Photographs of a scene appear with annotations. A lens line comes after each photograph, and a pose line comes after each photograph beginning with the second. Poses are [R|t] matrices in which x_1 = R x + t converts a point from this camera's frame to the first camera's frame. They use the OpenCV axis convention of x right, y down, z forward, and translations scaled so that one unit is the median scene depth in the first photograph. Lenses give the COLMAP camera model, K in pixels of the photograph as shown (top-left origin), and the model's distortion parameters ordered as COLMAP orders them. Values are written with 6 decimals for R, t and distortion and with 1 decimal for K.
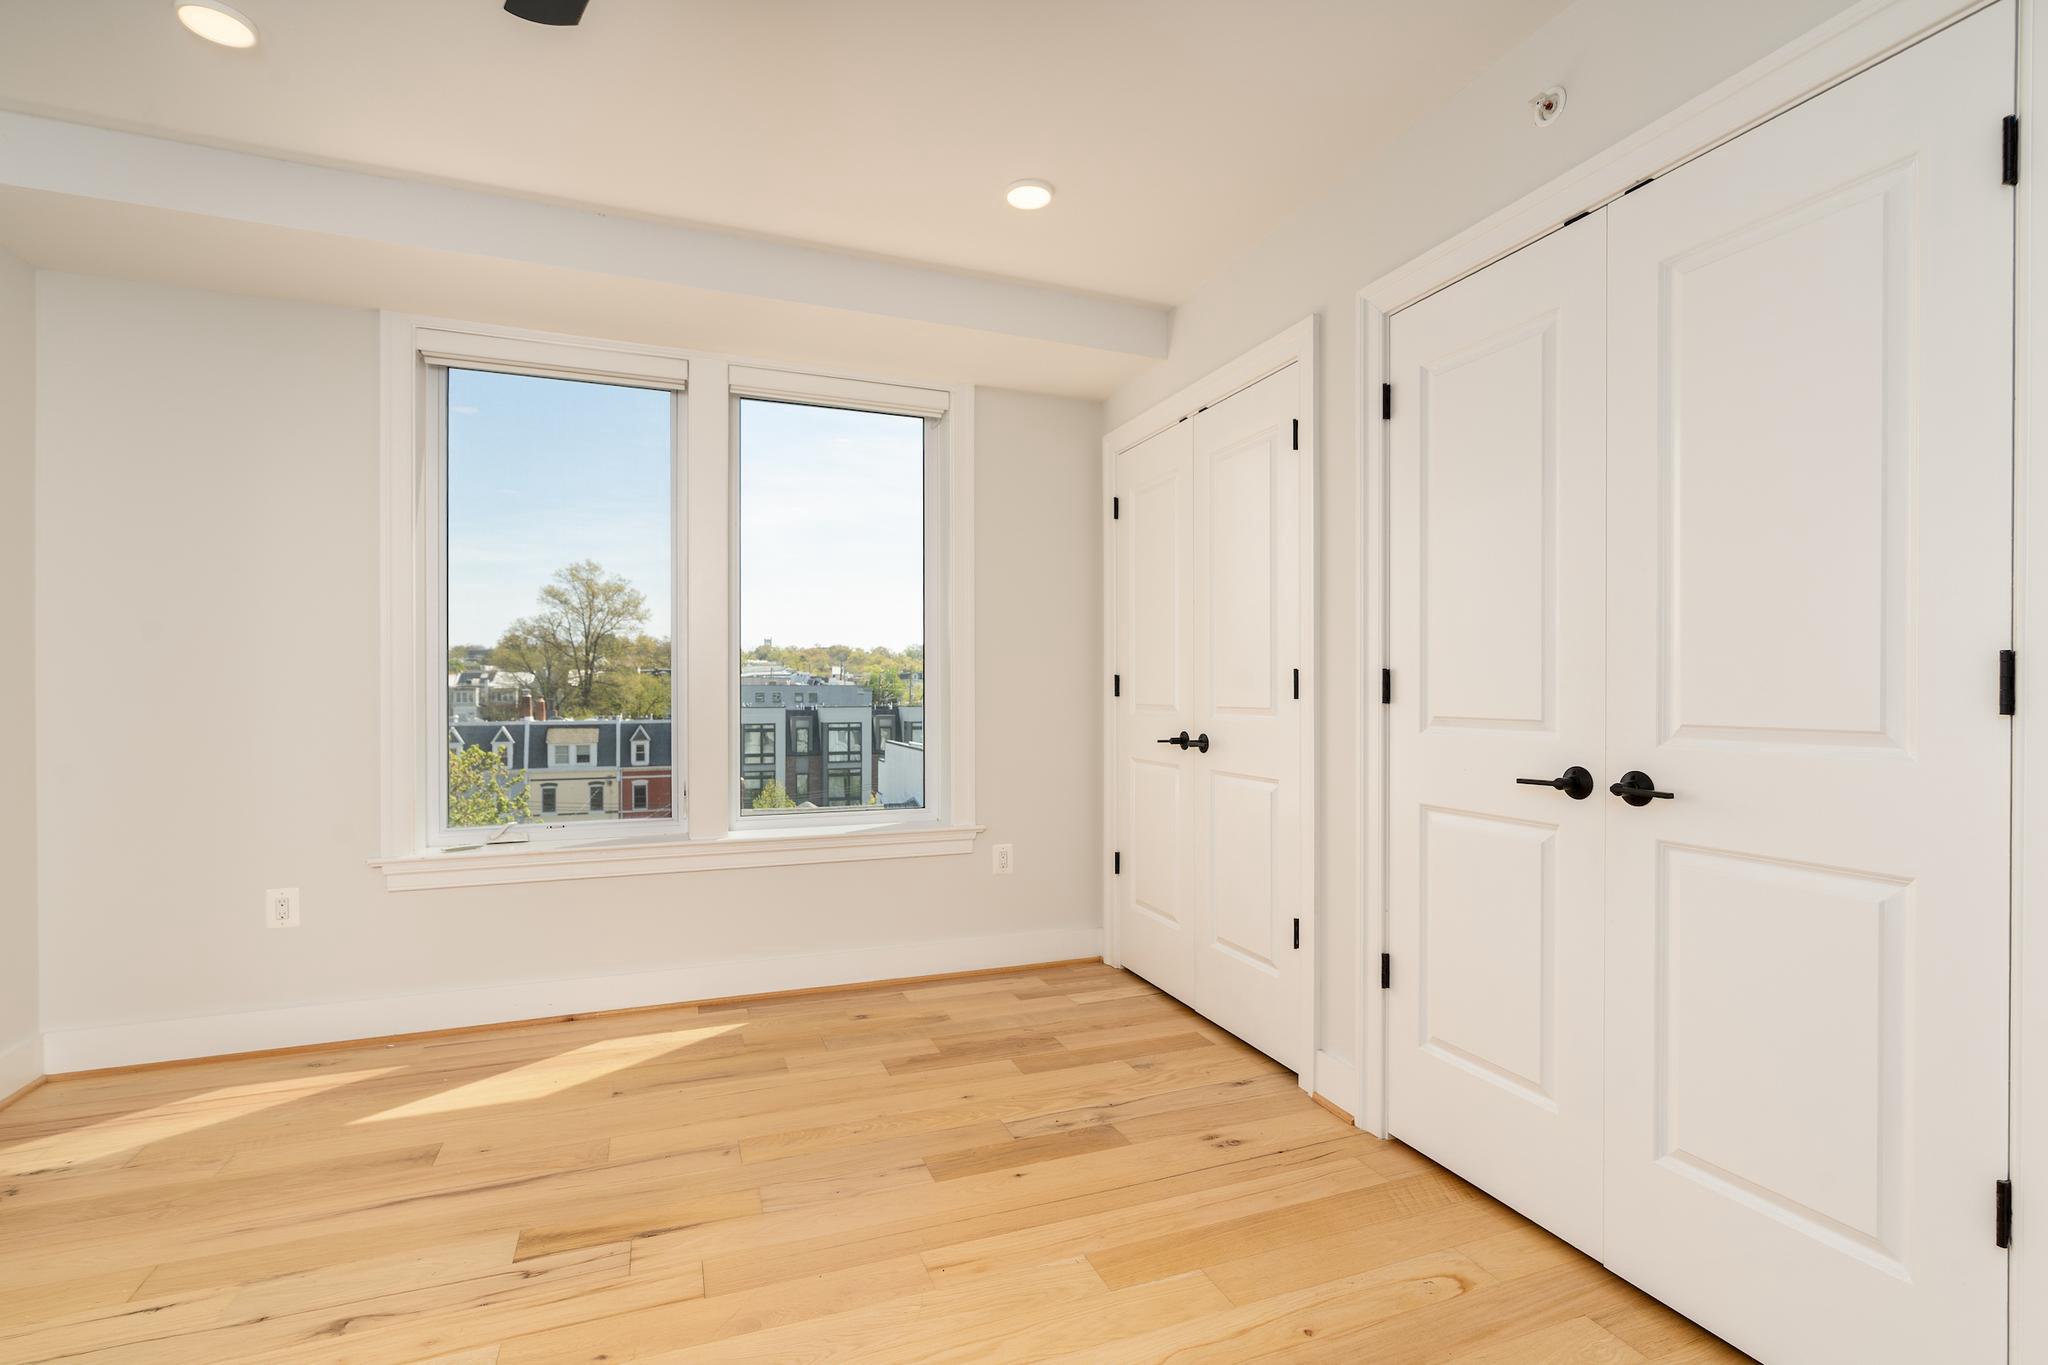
lens RADIAL K [[937.1, 0, 1021.3], [0, 937.1, 683.8], [0, 0, 1]] dist [-0.012674, 0.006023]
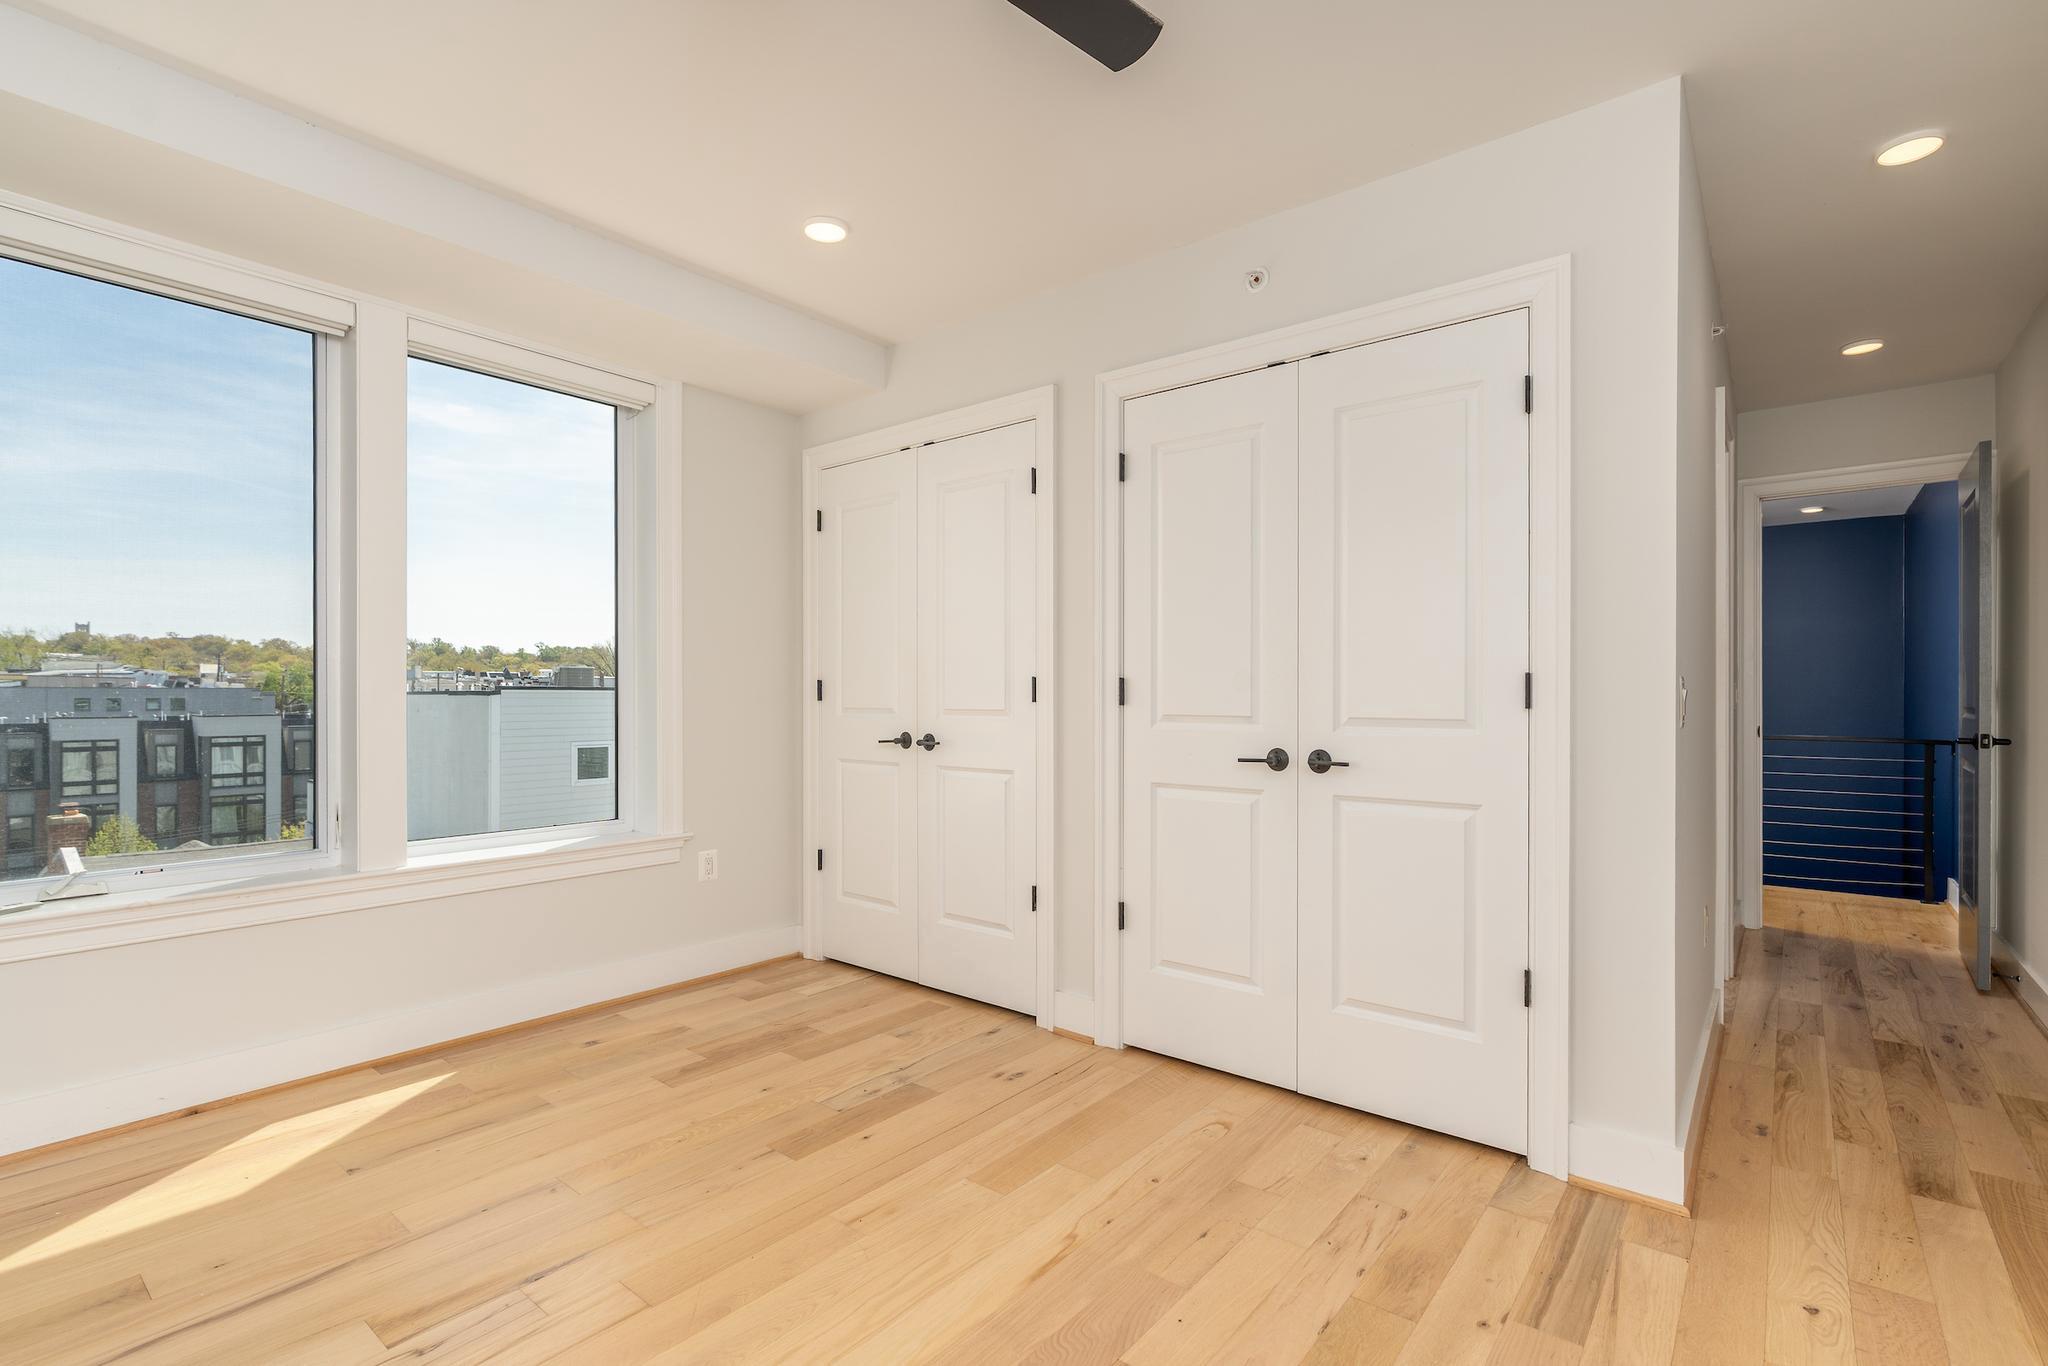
lens RADIAL K [[947.5, 0, 1024.0], [0, 947.5, 683.0], [0, 0, 1]] dist [-0.013701, 0.005193]
pose [[0.868131, 0.006145, 0.496297, -0.299263], [-0.003560, 0.999975, -0.006155, -0.000521], [-0.496323, 0.003577, 0.868131, -0.041626]]
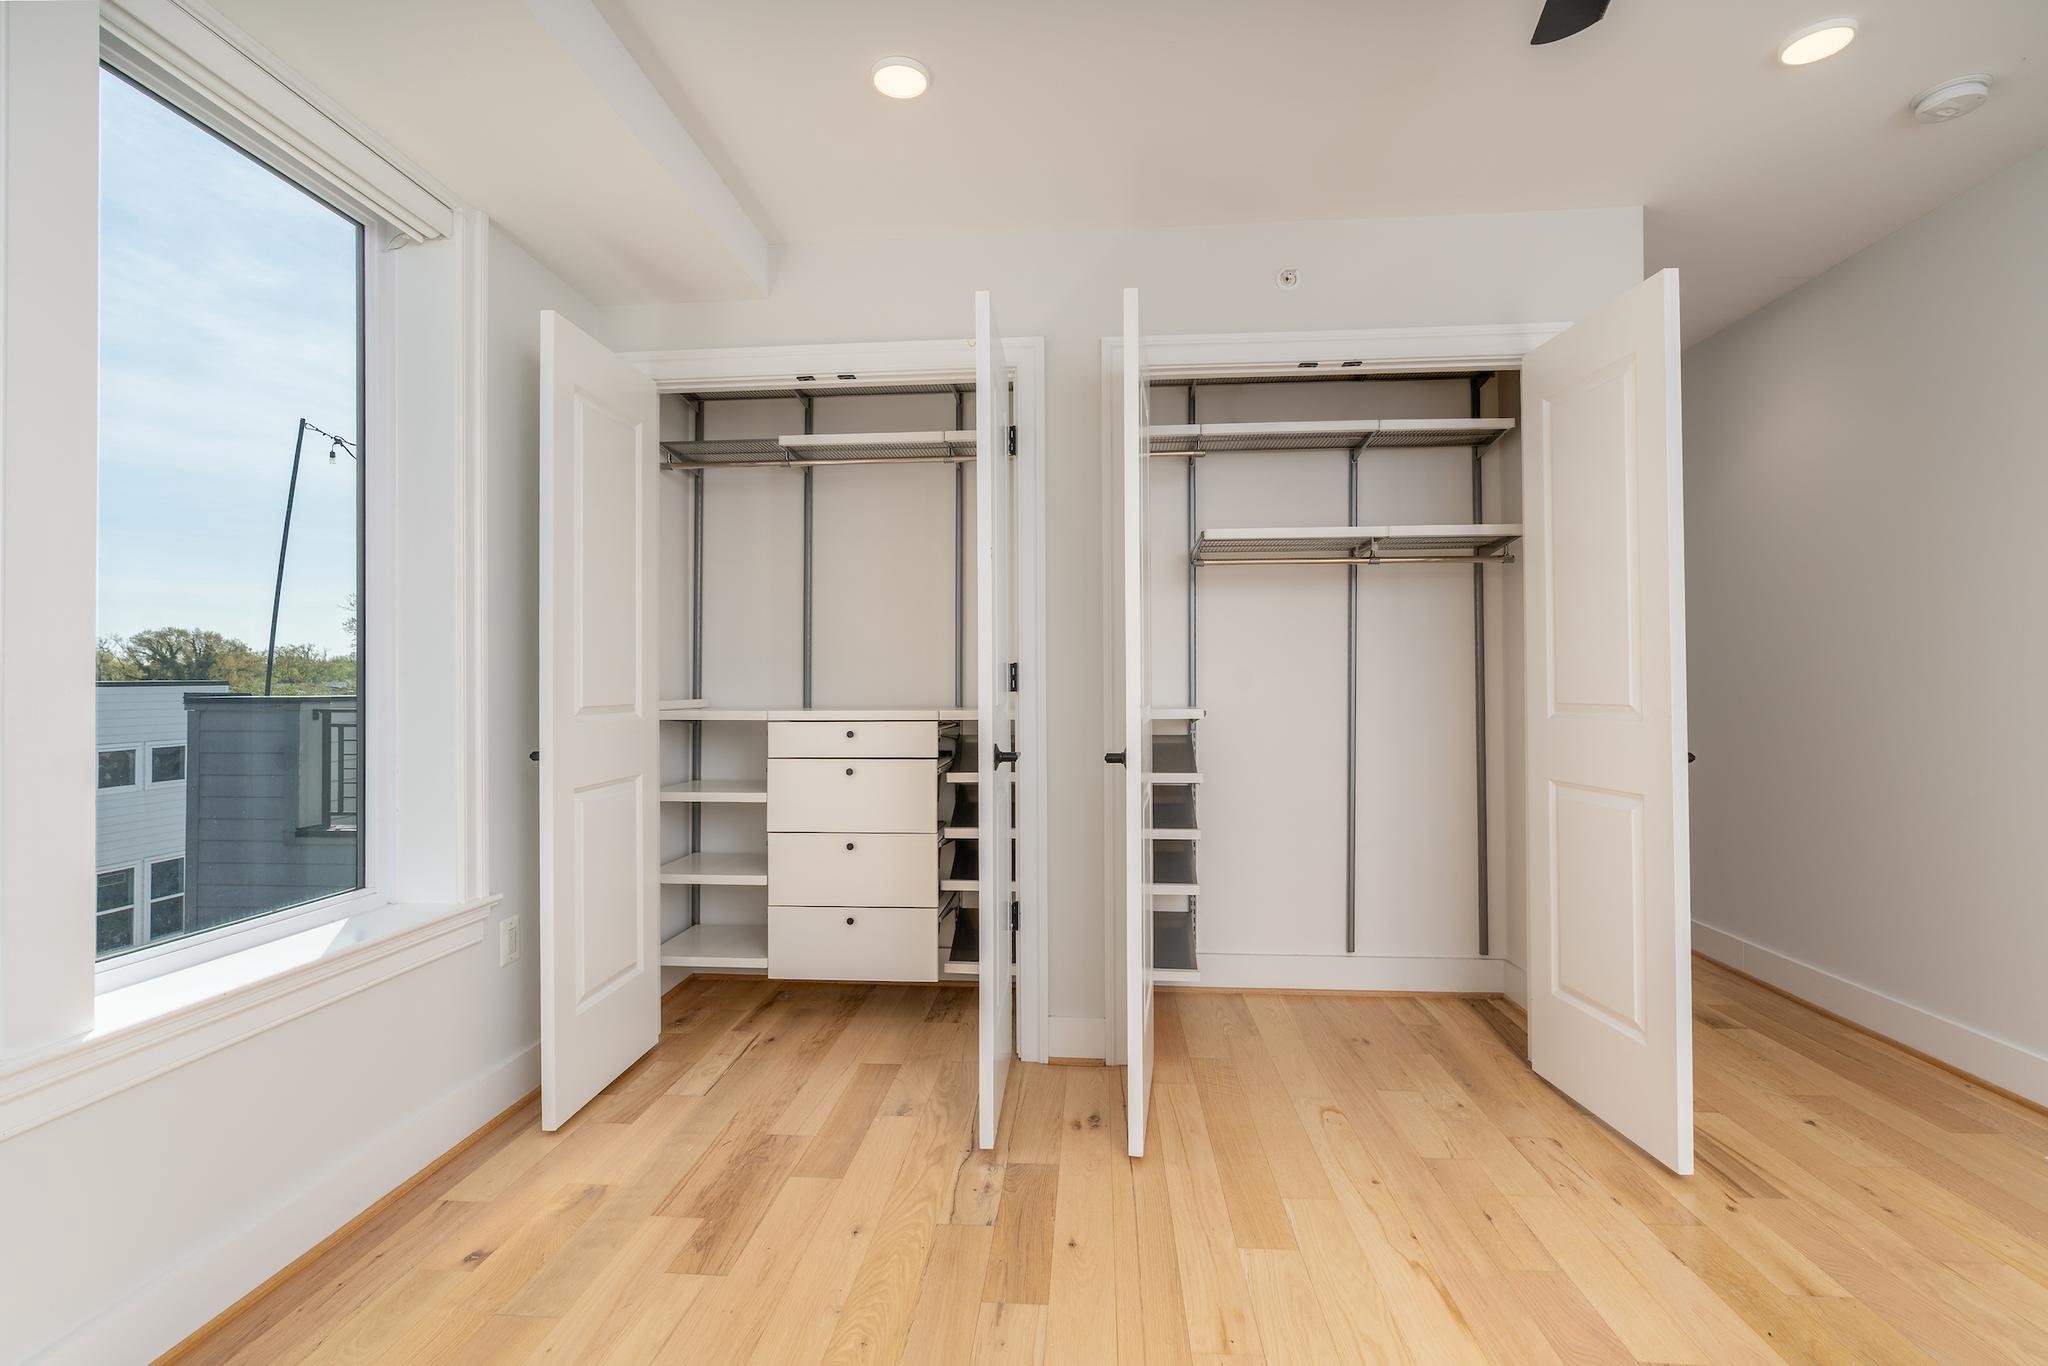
lens RADIAL K [[937.1, 0, 1021.3], [0, 937.1, 684.3], [0, 0, 1]] dist [-0.012674, 0.006023]
pose [[0.433491, -0.001237, 0.901157, -0.607932], [0.002099, 0.999998, 0.000363, 0.005150], [-0.901155, 0.001735, 0.433493, 0.505023]]
